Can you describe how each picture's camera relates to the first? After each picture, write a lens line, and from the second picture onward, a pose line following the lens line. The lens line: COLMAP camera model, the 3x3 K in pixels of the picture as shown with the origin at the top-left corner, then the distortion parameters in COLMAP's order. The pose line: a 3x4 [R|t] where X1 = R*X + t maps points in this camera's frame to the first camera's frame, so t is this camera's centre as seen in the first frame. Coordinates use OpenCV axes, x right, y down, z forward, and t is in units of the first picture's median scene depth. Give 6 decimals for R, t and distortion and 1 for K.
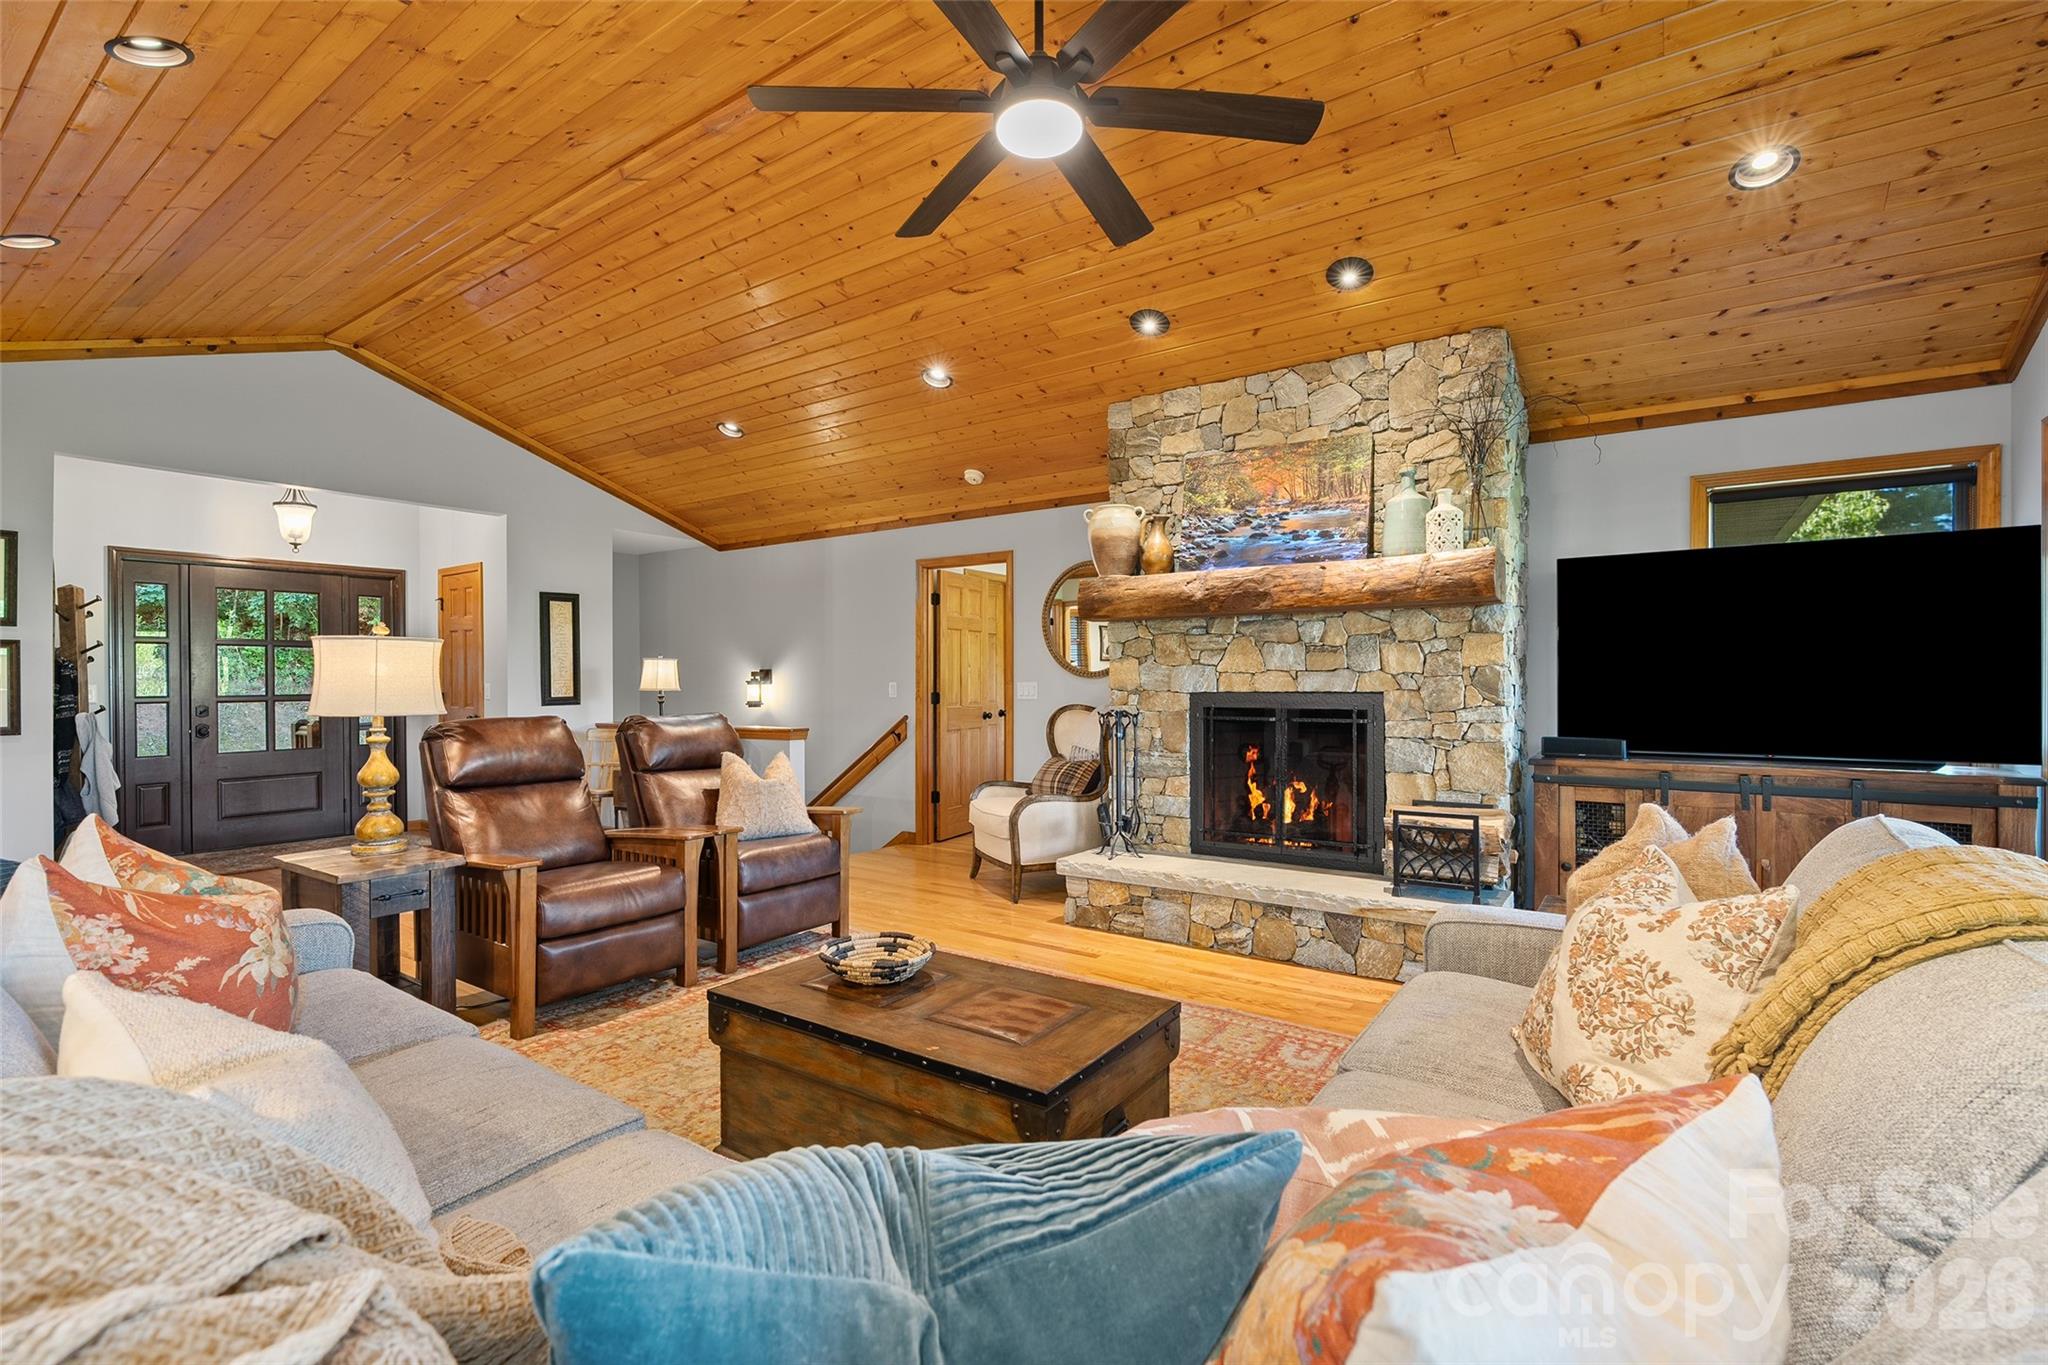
lens RADIAL K [[920.5, 0, 1016.1], [0, 920.5, 680.7], [0, 0, 1]] dist [-0.011254, 0.005126]
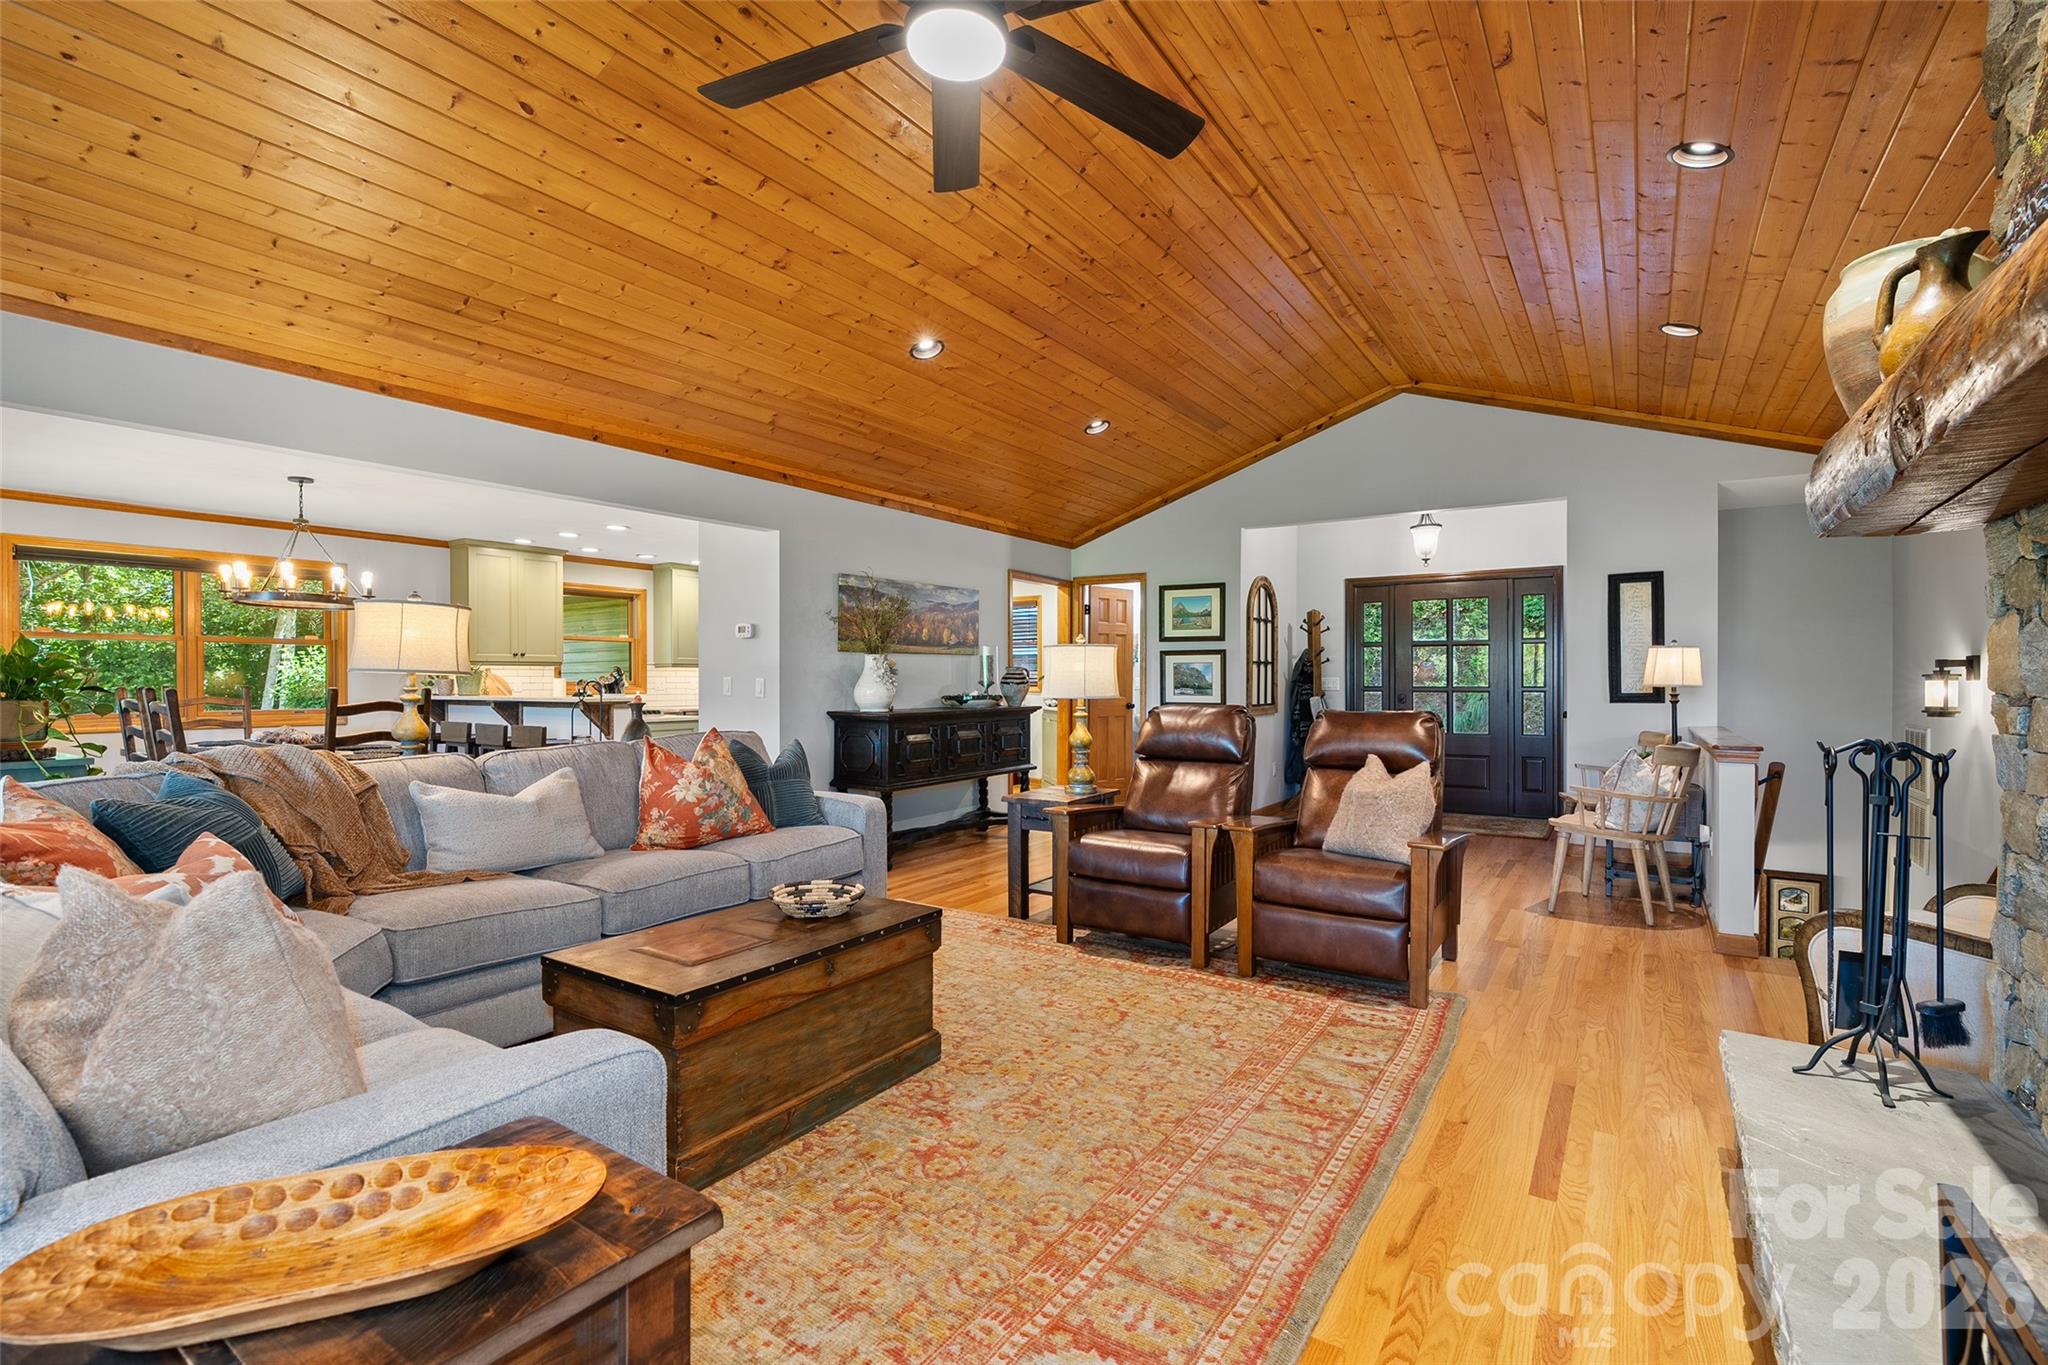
lens RADIAL K [[920.5, 0, 1026.7], [0, 920.5, 683.5], [0, 0, 1]] dist [-0.011254, 0.005126]
pose [[0.025846, 0.007779, -0.999636, 0.523950], [0.000205, 0.999970, 0.007787, 0.002457], [0.999666, -0.000406, 0.025844, 0.606243]]
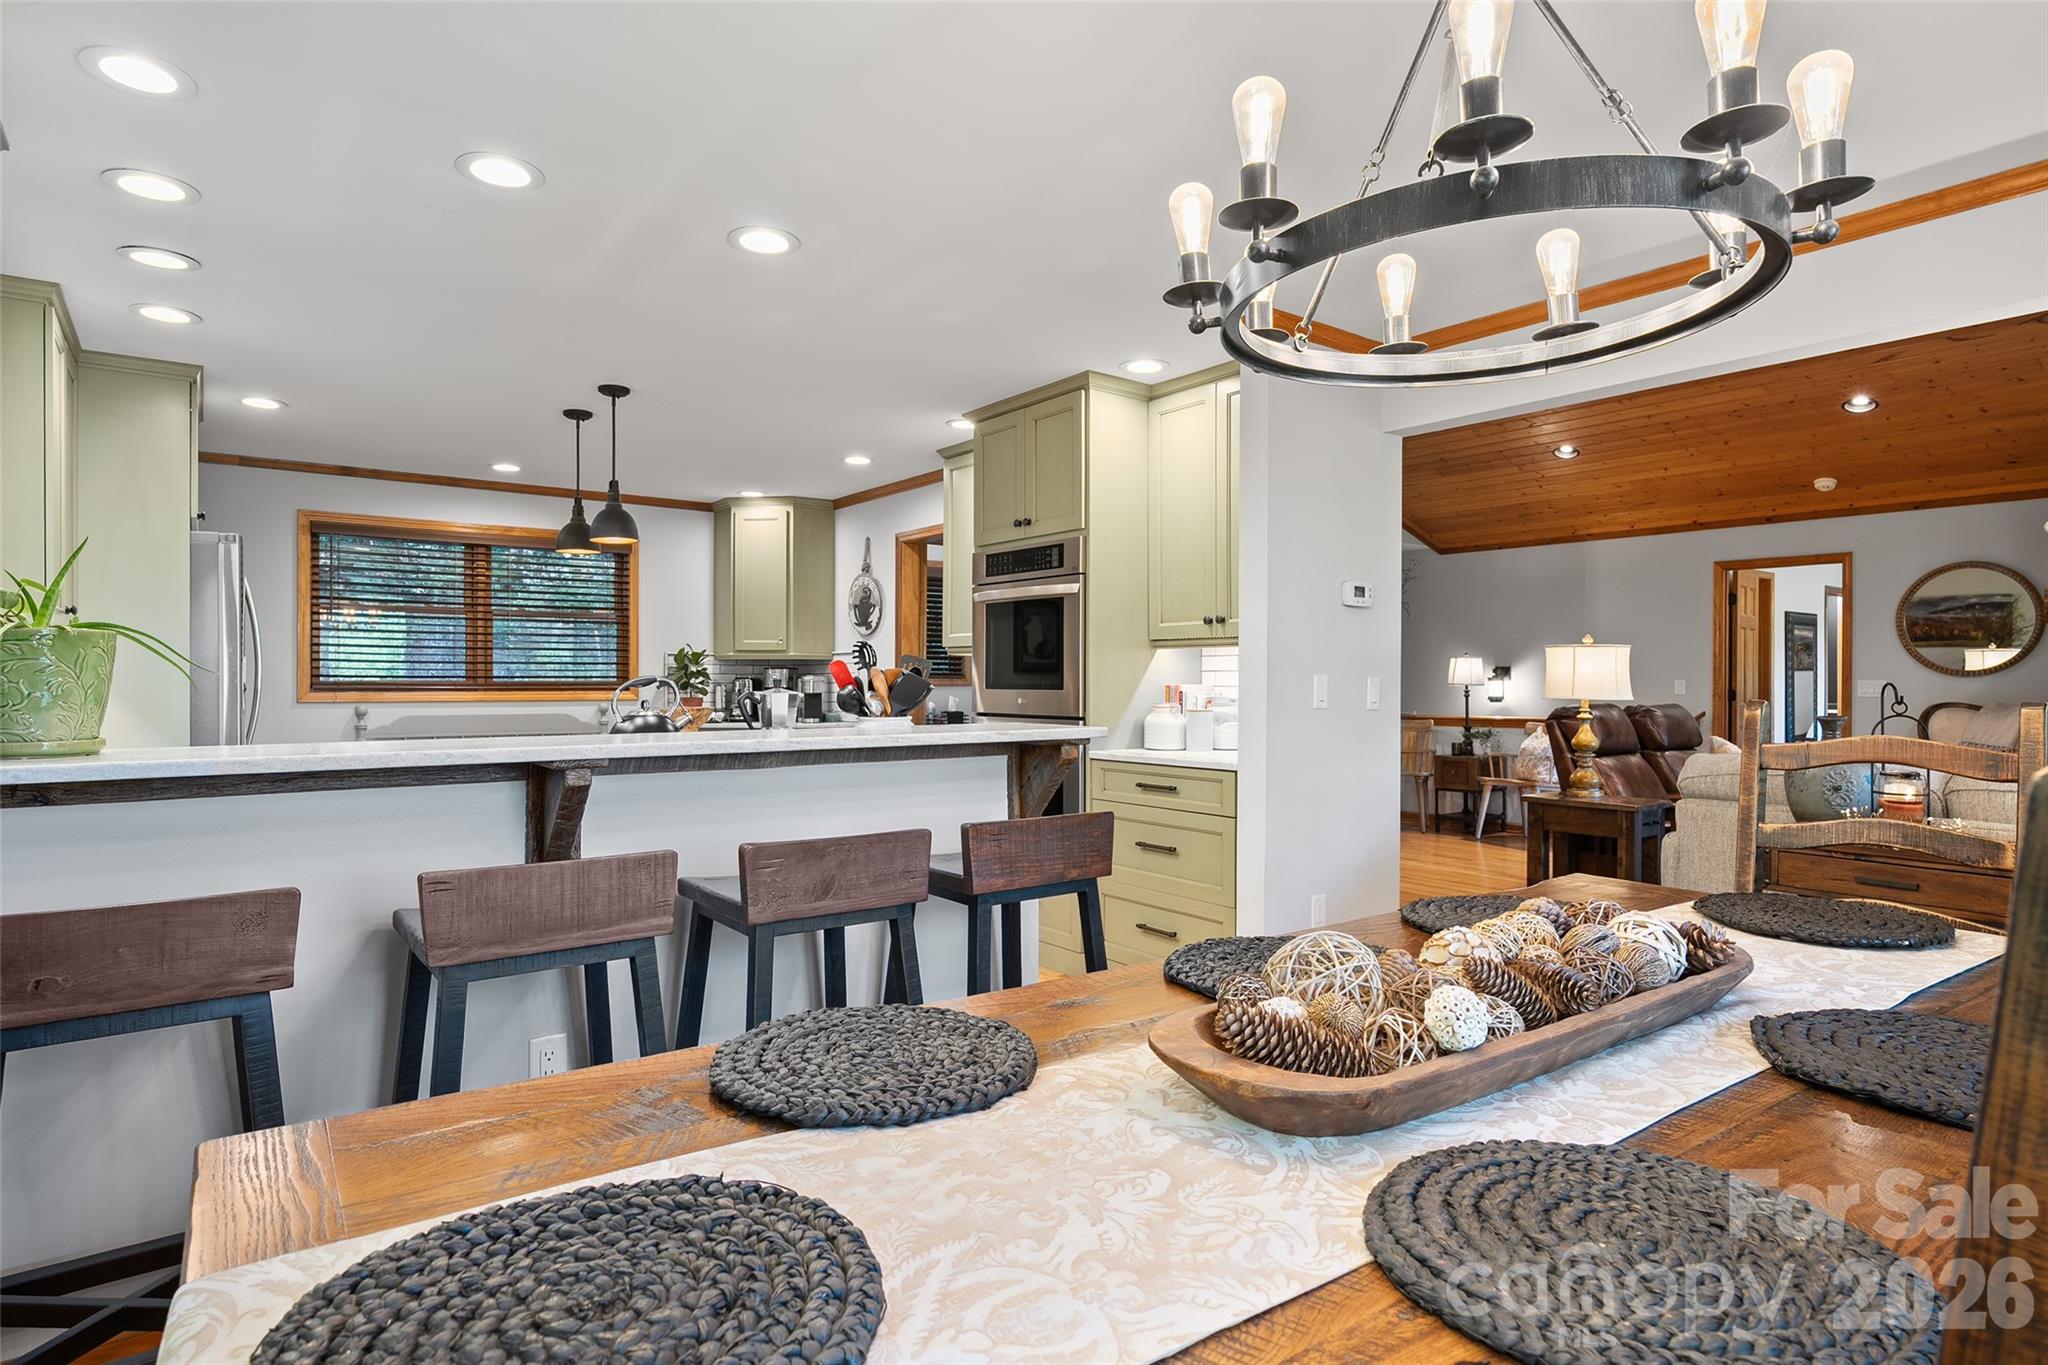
lens RADIAL K [[1081.1, 0, 1018.2], [0, 1081.1, 677.7], [0, 0, 1]] dist [-0.002382, -0.000280]
pose [[0.950838, 0.005161, -0.309647, -0.697904], [-0.005611, 0.999984, -0.000564, 0.006786], [0.309639, 0.002274, 0.950852, -0.586974]]
